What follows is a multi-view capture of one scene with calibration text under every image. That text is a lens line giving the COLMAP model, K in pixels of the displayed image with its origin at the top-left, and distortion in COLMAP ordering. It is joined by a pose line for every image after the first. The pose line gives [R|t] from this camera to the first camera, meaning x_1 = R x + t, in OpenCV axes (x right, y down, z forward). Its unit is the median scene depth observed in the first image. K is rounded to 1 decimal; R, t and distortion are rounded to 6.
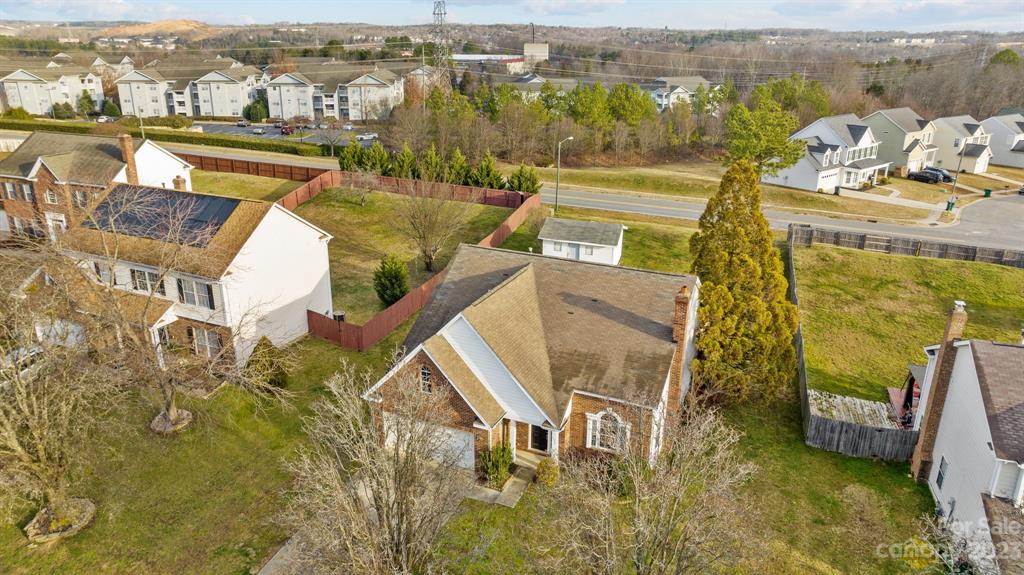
lens RADIAL K [[736.2, 0, 512.0], [0, 736.2, 287.5], [0, 0, 1]] dist [-0.014295, -0.004296]
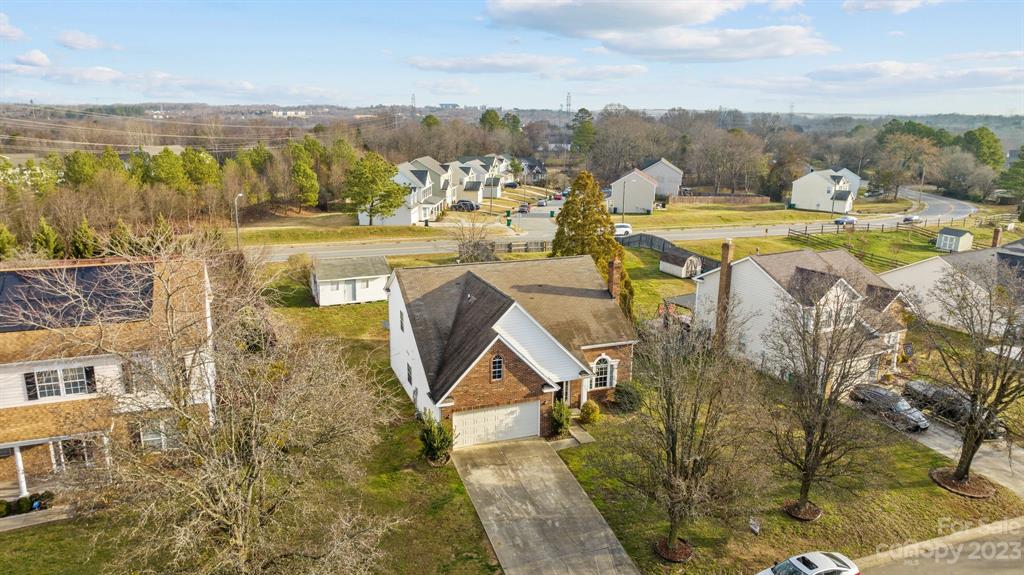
lens RADIAL K [[736.2, 0, 512.0], [0, 736.2, 287.5], [0, 0, 1]] dist [-0.014295, -0.004296]
pose [[0.694617, -0.169621, 0.699096, -0.324595], [0.235314, 0.971917, 0.002008, 0.002459], [-0.679804, 0.163112, 0.715025, 0.051986]]
